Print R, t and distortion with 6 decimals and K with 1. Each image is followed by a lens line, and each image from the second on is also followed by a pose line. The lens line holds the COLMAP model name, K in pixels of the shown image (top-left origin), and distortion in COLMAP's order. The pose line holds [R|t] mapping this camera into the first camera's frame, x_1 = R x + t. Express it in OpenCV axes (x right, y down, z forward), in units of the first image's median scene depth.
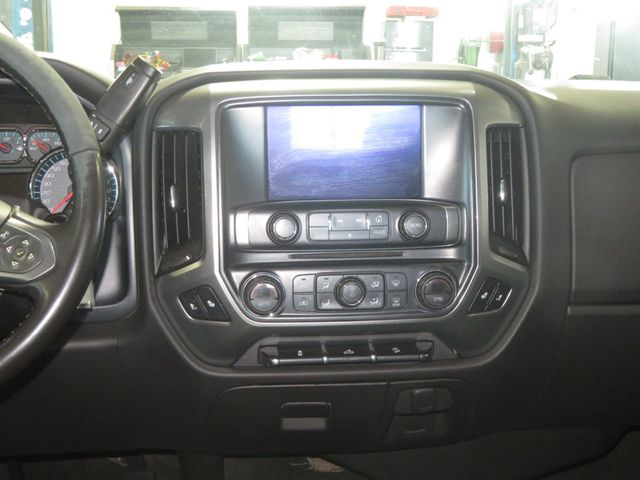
lens RADIAL K [[968.1, 0, 323.2], [0, 968.1, 233.8], [0, 0, 1]] dist [-0.013136, 0.000000]
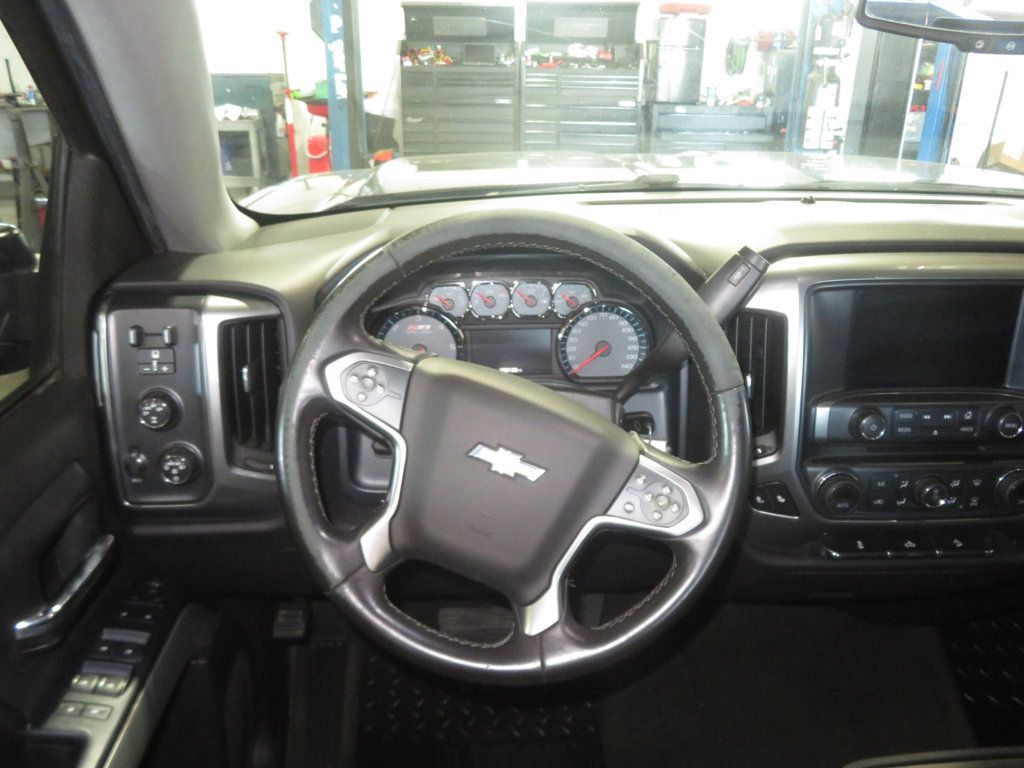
lens RADIAL K [[869.3, 0, 509.2], [0, 869.3, 383.1], [0, 0, 1]] dist [-0.025303, 0.021019]
pose [[0.997213, 0.038170, -0.064097, -0.310601], [-0.025168, 0.980956, 0.192593, -0.183459], [0.070227, -0.190443, 0.979183, 0.168543]]
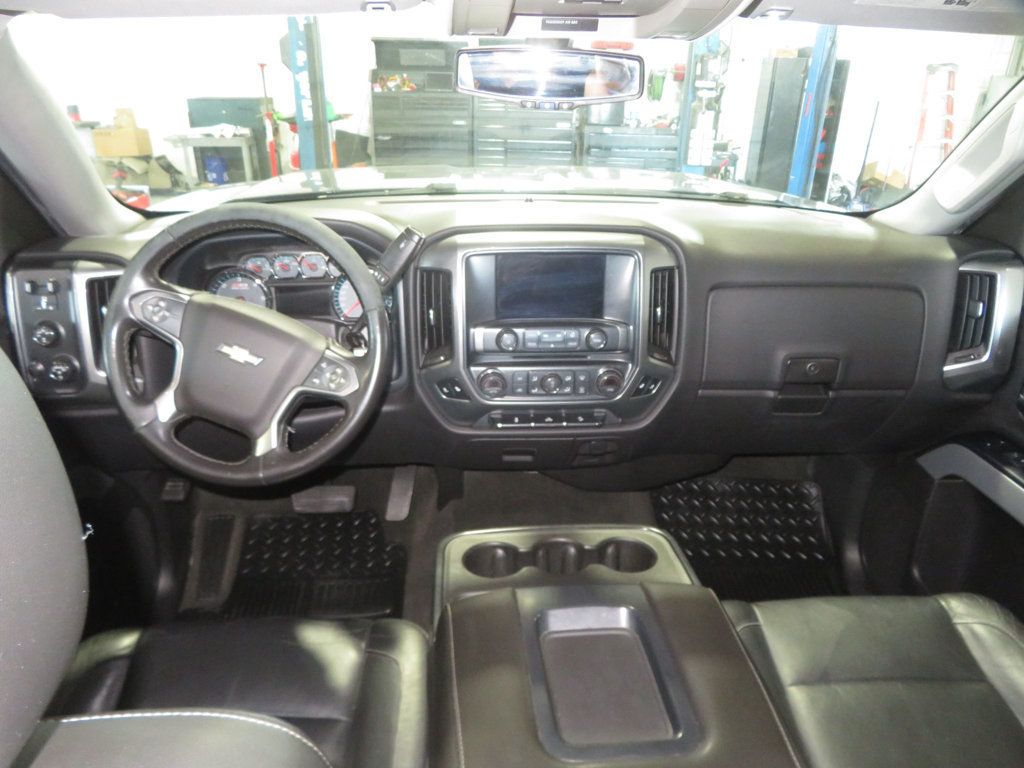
lens RADIAL K [[737.4, 0, 522.5], [0, 737.4, 390.0], [0, 0, 1]] dist [-0.031089, 0.032916]
pose [[0.999544, 0.028396, -0.010291, -0.004019], [-0.025329, 0.973674, 0.226533, -0.176532], [0.016453, -0.226169, 0.973949, -0.098989]]
